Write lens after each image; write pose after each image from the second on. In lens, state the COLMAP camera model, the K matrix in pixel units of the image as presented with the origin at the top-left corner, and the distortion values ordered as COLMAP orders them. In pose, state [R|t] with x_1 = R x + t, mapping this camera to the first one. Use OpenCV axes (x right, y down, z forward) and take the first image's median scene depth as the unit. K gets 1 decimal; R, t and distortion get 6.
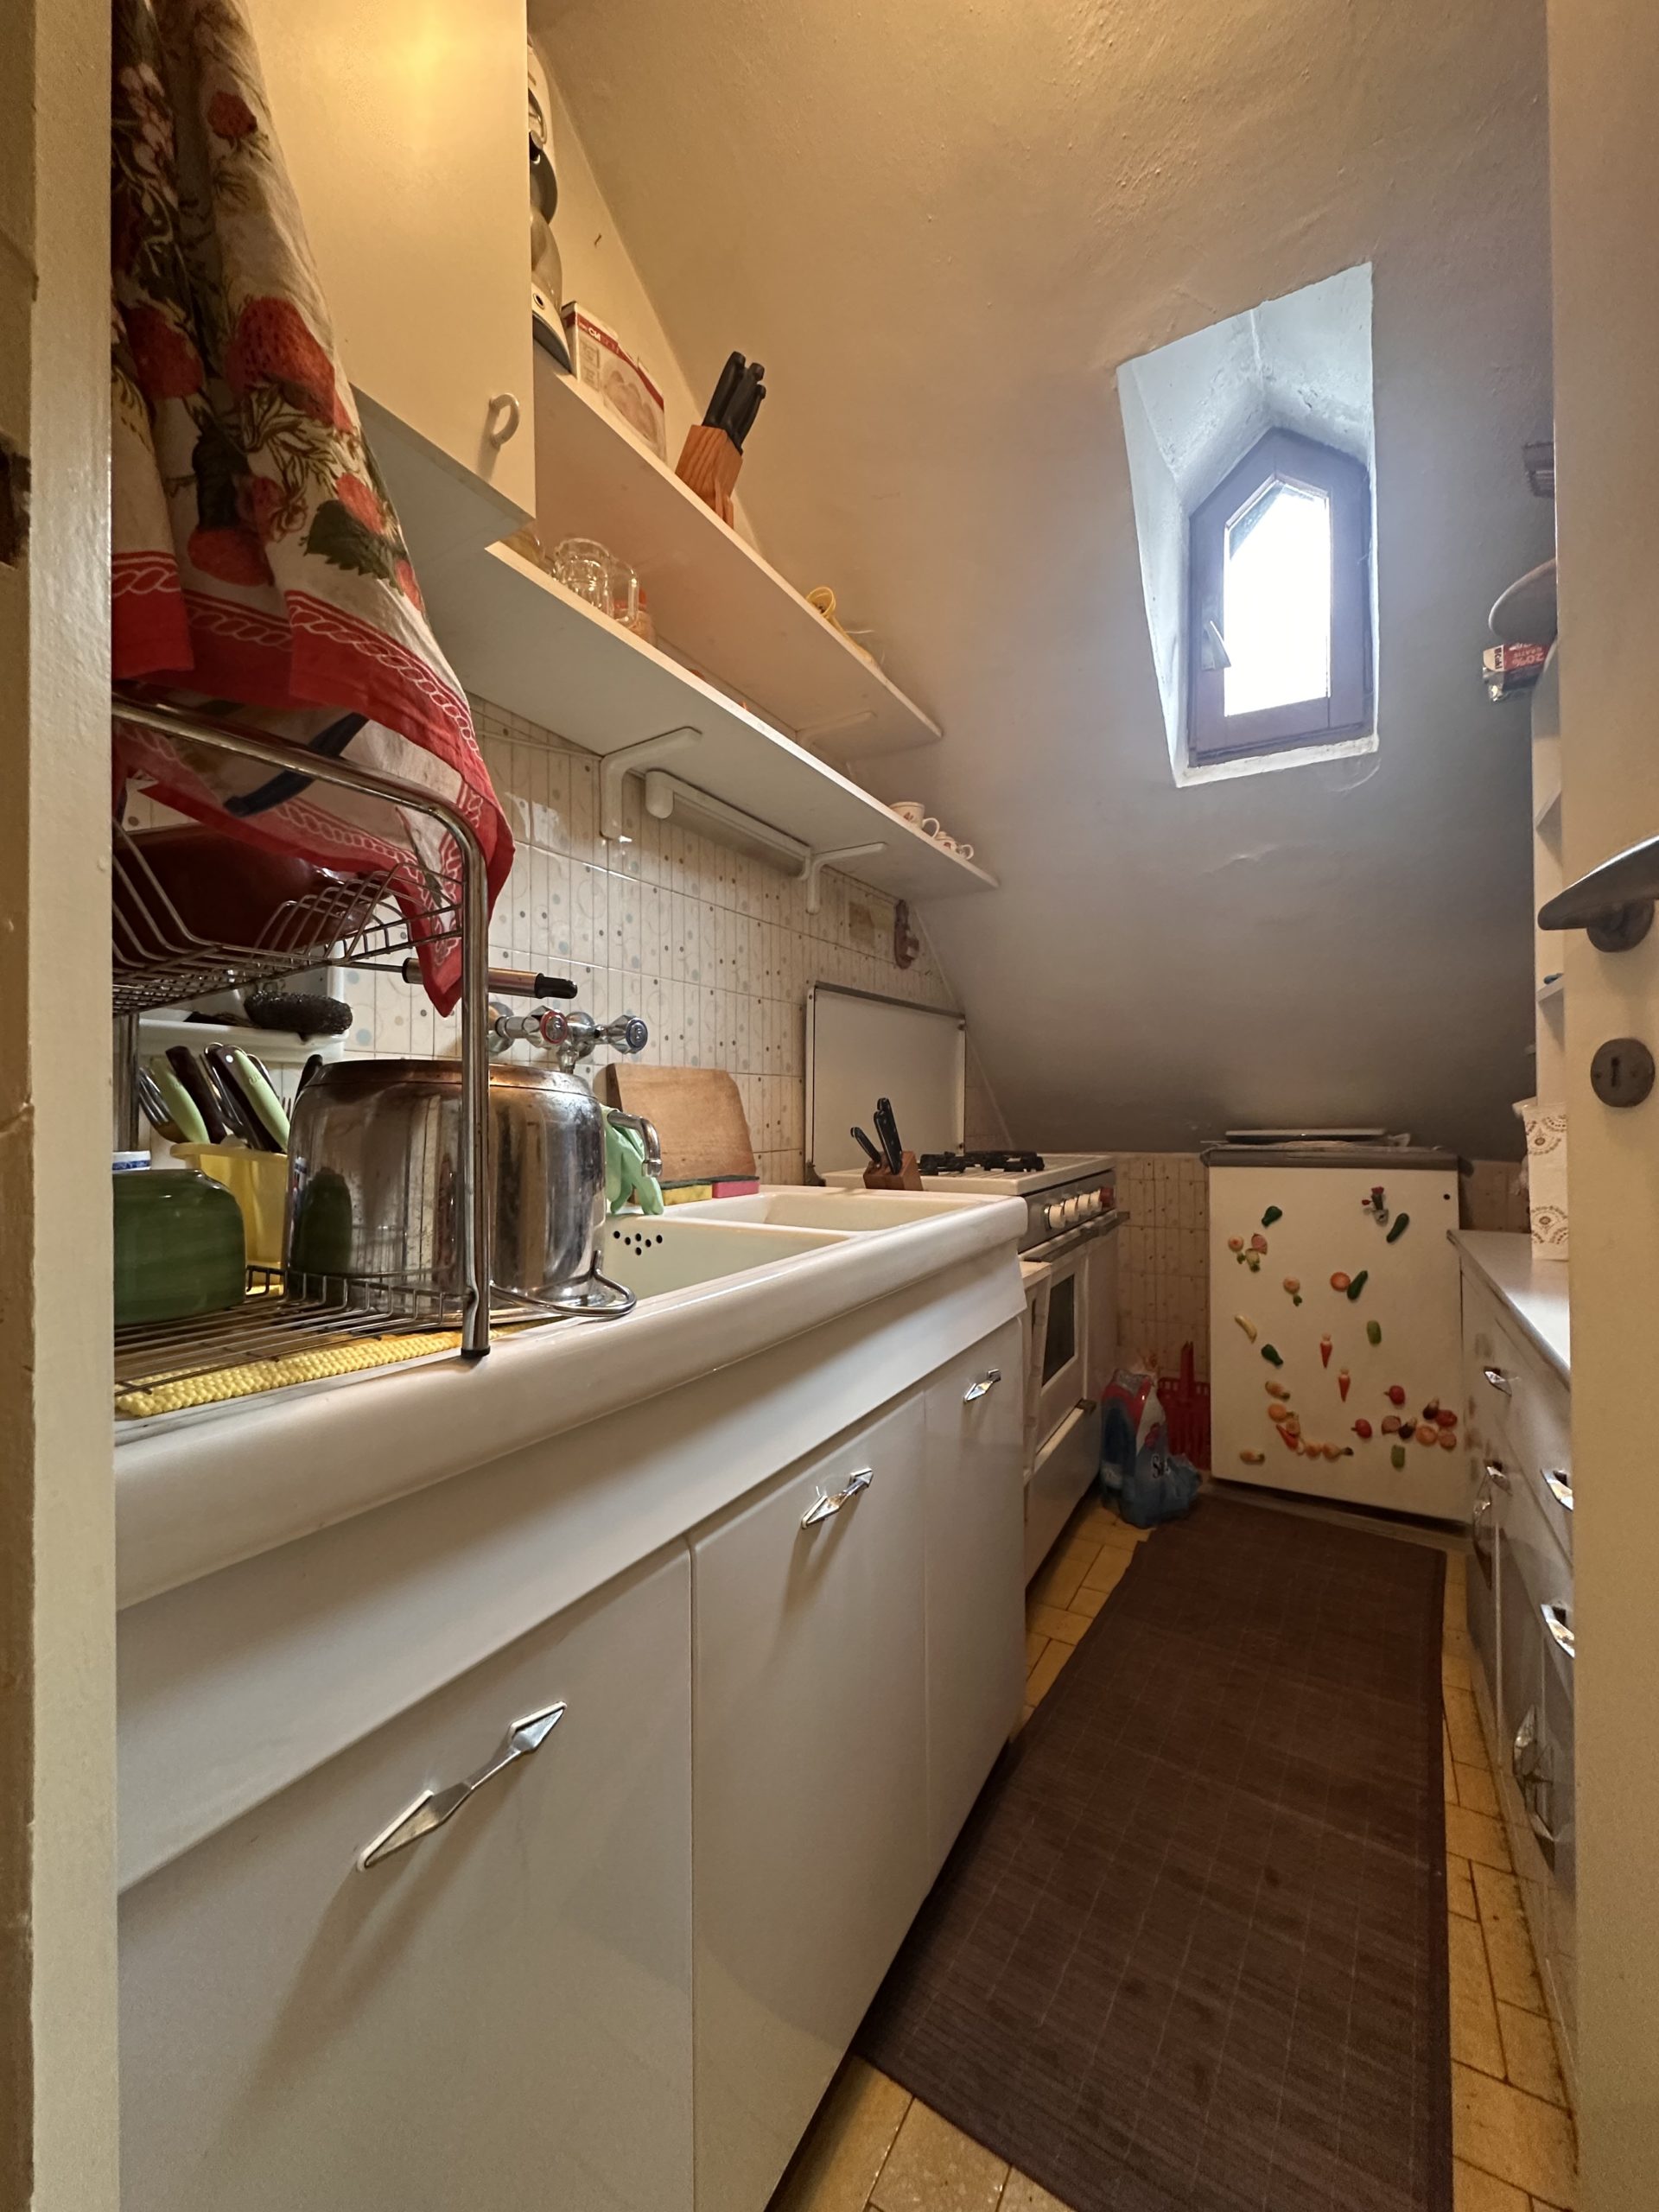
lens RADIAL K [[880.7, 0, 829.5], [0, 880.7, 1106.0], [0, 0, 1]] dist [-0.002079, 0.000364]
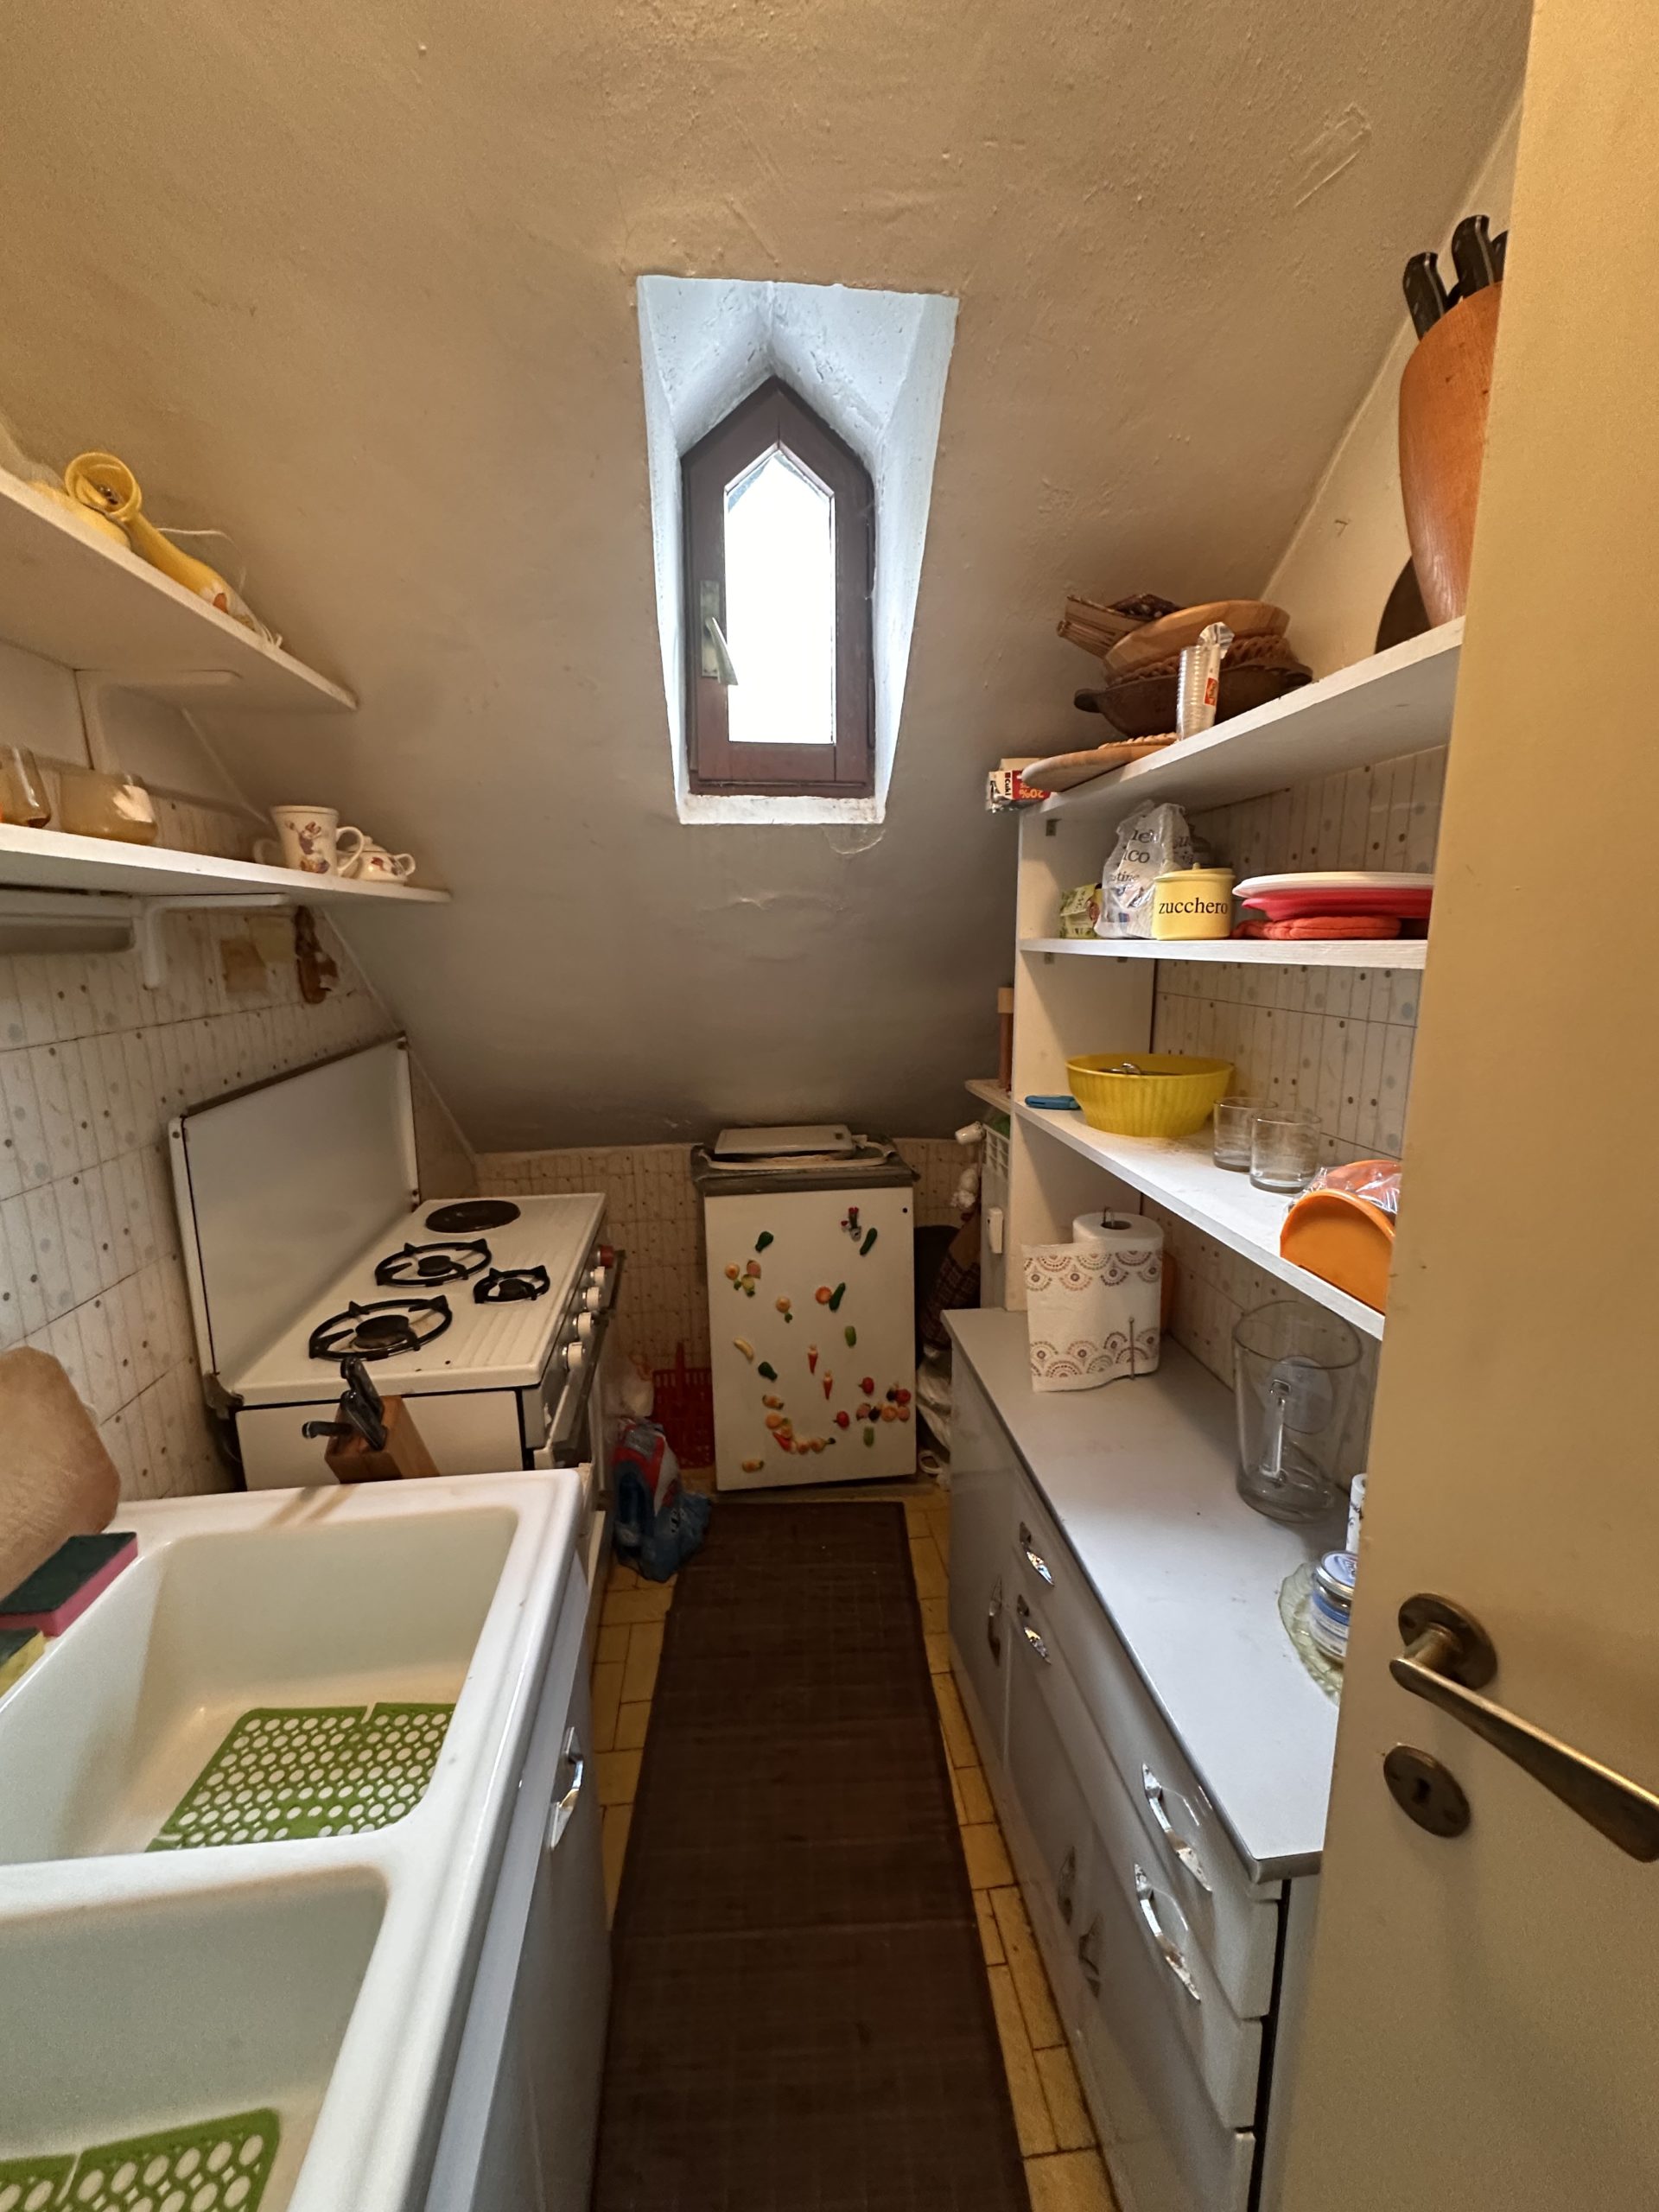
lens RADIAL K [[880.7, 0, 829.5], [0, 880.7, 1106.0], [0, 0, 1]] dist [-0.002079, 0.000364]
pose [[0.800387, -0.118571, 0.587640, -0.012779], [0.001442, 0.980623, 0.195900, -0.238852], [-0.599482, -0.155948, 0.785049, 0.199392]]
